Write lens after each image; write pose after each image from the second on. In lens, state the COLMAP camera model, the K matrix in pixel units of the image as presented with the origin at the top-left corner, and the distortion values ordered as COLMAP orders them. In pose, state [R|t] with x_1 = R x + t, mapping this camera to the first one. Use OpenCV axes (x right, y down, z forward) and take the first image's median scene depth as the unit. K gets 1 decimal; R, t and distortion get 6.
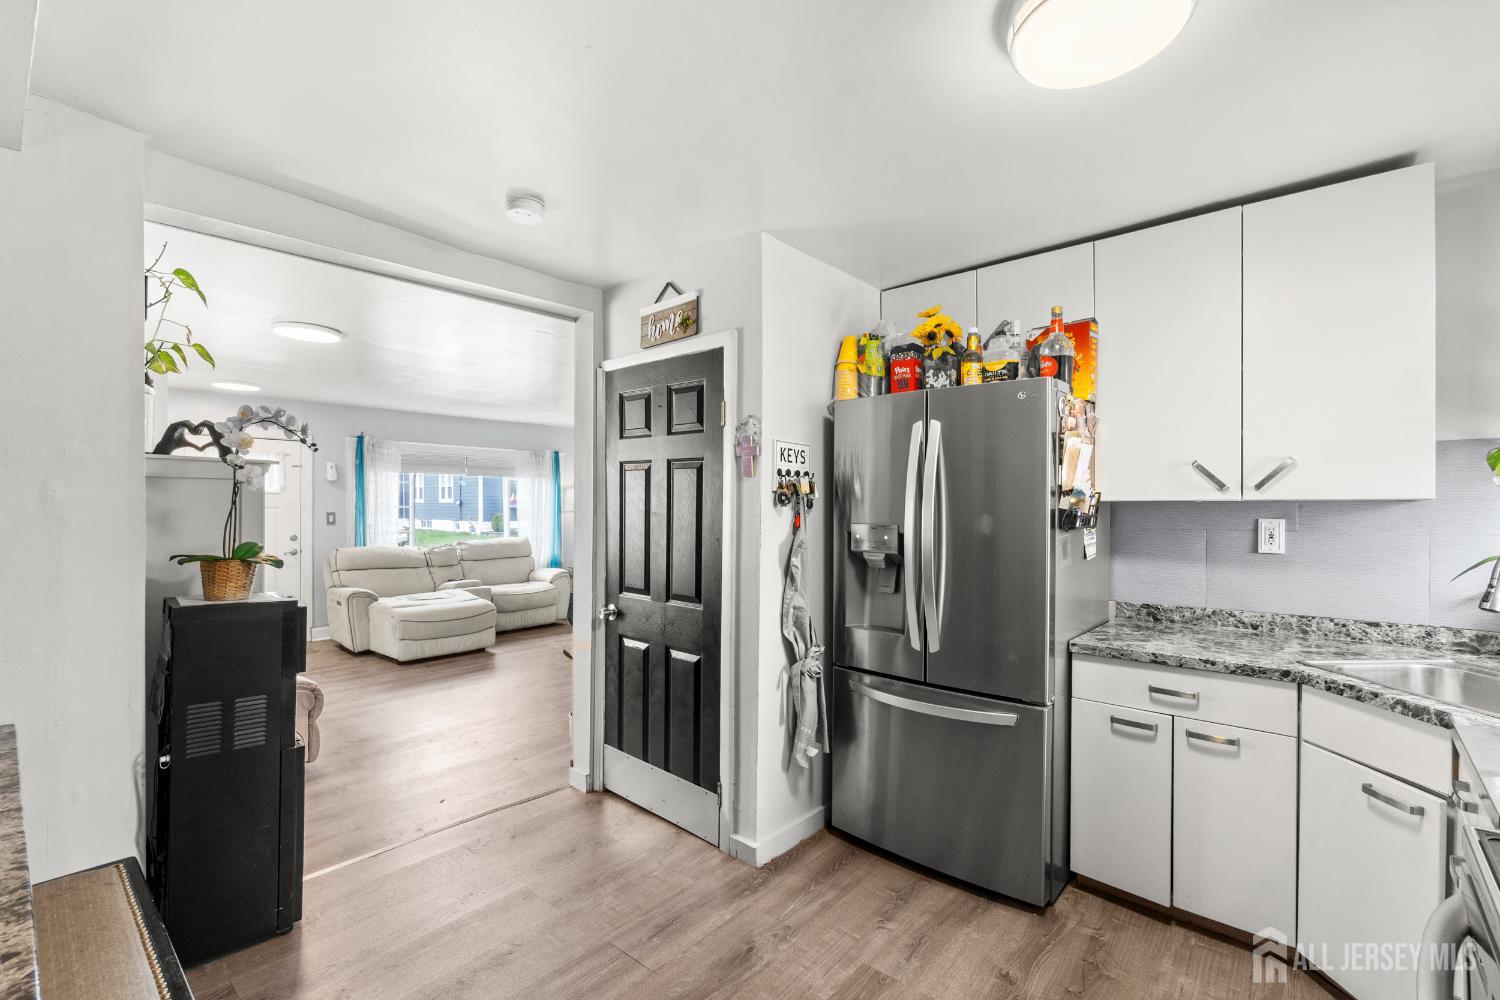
lens RADIAL K [[658.5, 0, 759.1], [0, 658.5, 494.2], [0, 0, 1]] dist [-0.002708, -0.000212]
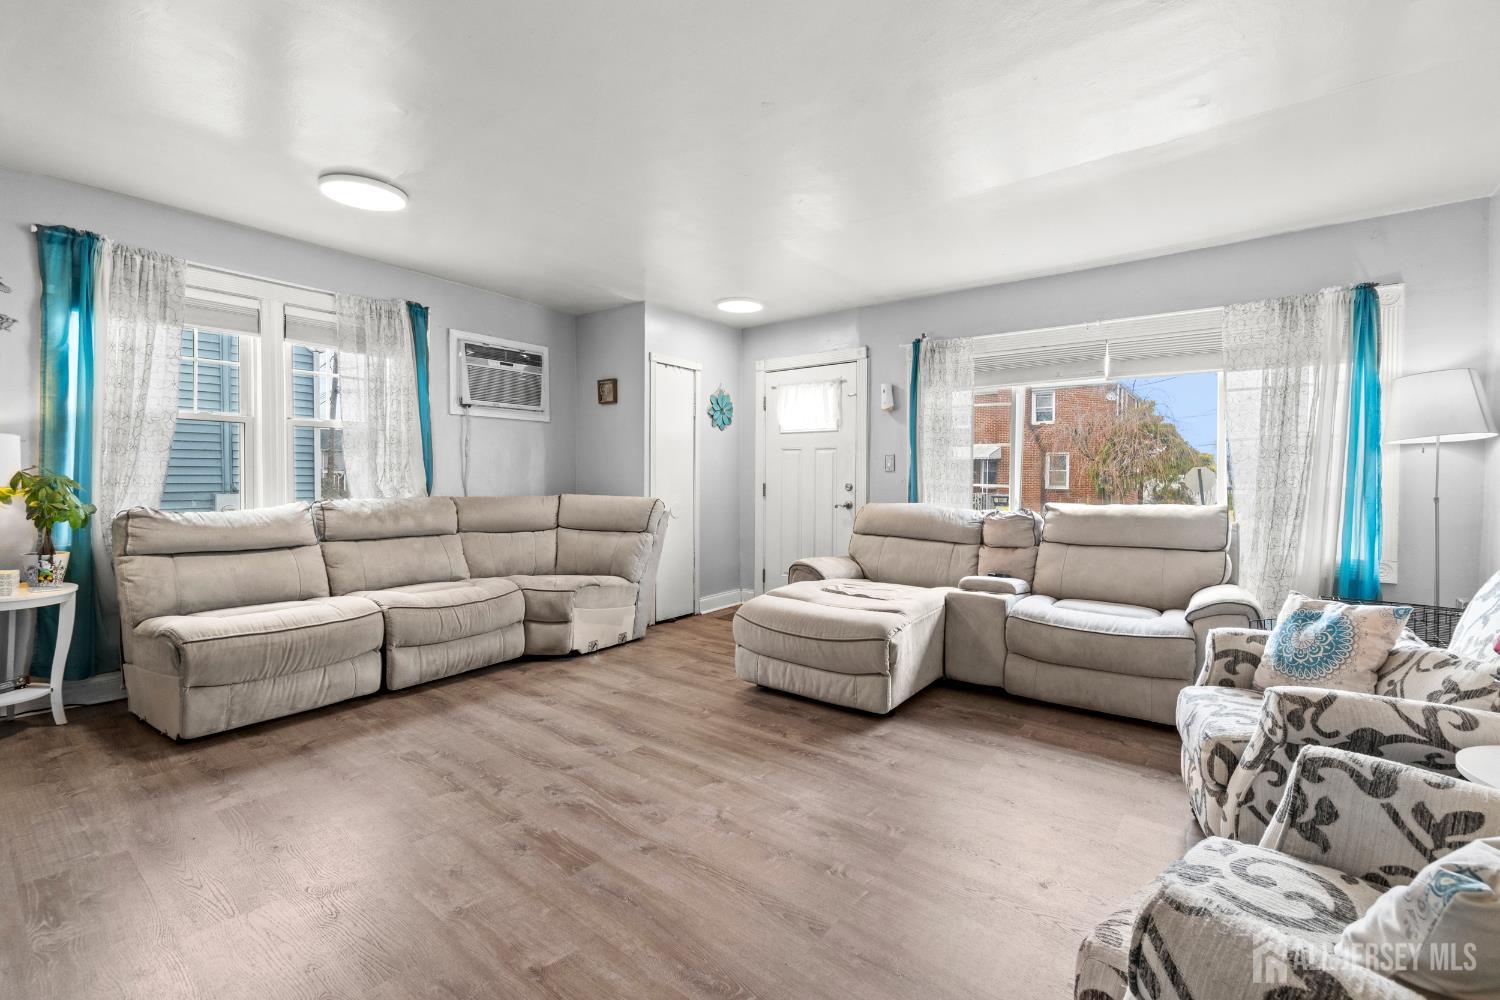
lens RADIAL K [[671.3, 0, 749.7], [0, 671.3, 489.5], [0, 0, 1]] dist [0.026581, -0.000021]
pose [[0.069204, 0.021122, -0.997379, 0.071436], [0.012267, 0.999682, 0.022022, 0.046437], [0.997527, -0.013759, 0.068923, 0.763151]]
